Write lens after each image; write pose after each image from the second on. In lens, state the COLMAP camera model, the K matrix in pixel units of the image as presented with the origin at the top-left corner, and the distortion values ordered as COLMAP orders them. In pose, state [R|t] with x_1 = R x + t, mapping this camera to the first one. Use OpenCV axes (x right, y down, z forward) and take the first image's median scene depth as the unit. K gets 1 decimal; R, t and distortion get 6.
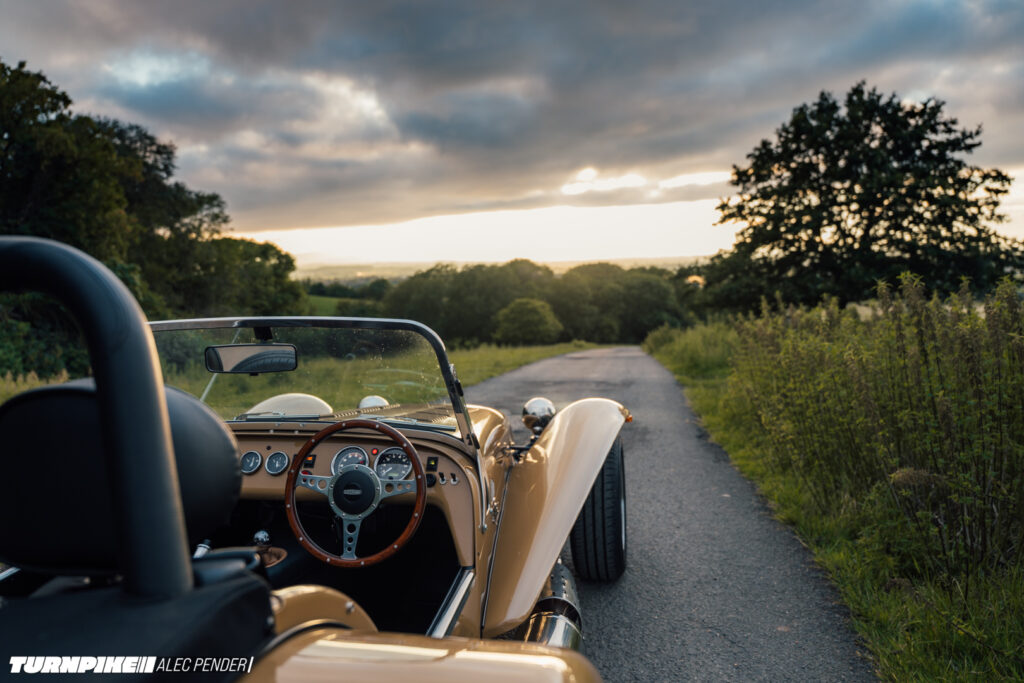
lens RADIAL K [[690.5, 0, 511.8], [0, 690.5, 343.9], [0, 0, 1]] dist [-0.012082, -0.004035]
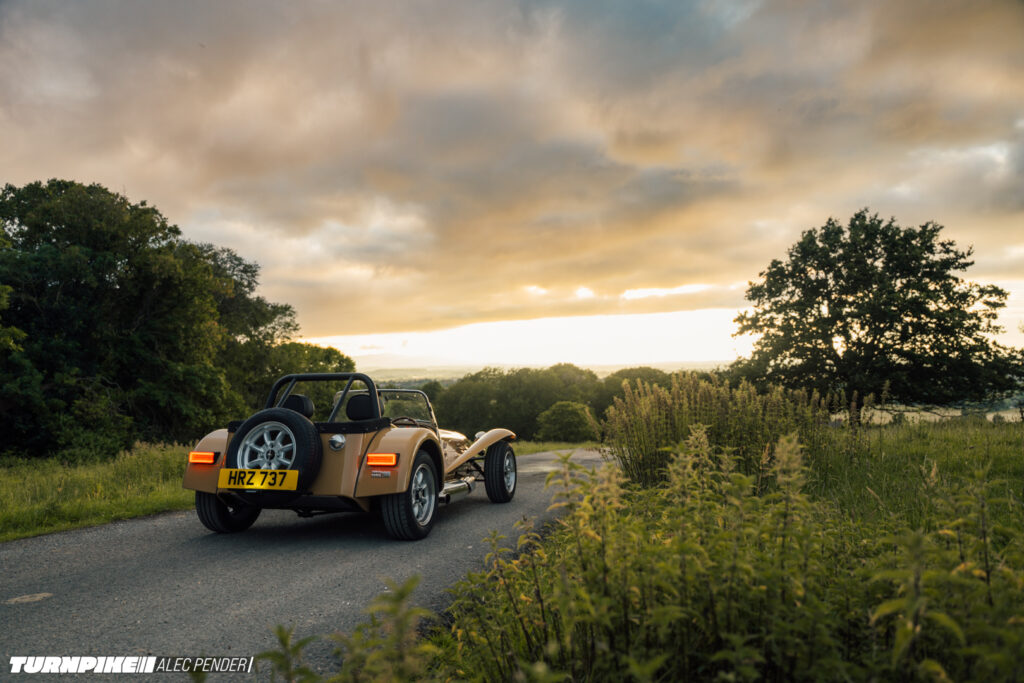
lens RADIAL K [[690.5, 0, 519.0], [0, 690.5, 346.4], [0, 0, 1]] dist [-0.012082, -0.004035]
pose [[0.997959, 0.003440, -0.063765, 0.023710], [-0.012663, 0.989380, -0.144800, 0.009731], [0.062589, 0.145312, 0.987404, -0.110490]]
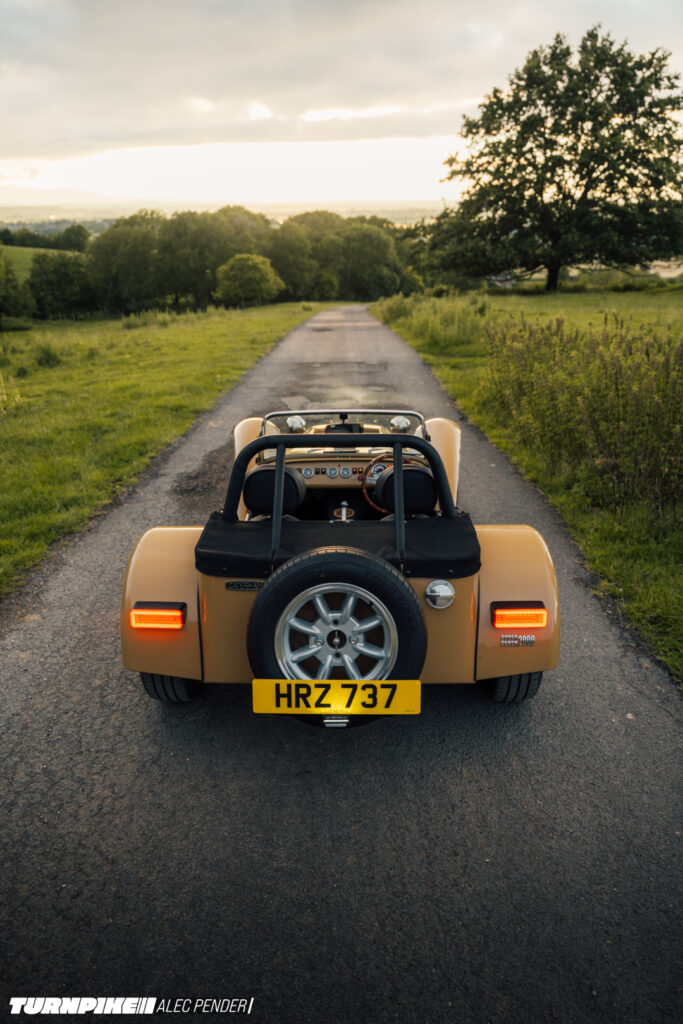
lens RADIAL K [[690.5, 0, 343.8], [0, 690.5, 518.8], [0, 0, 1]] dist [-0.012082, -0.004035]
pose [[0.985445, -0.052373, 0.161725, -0.032443], [0.000006, 0.951368, 0.308057, -0.016984], [-0.169994, -0.303572, 0.937521, -0.052639]]
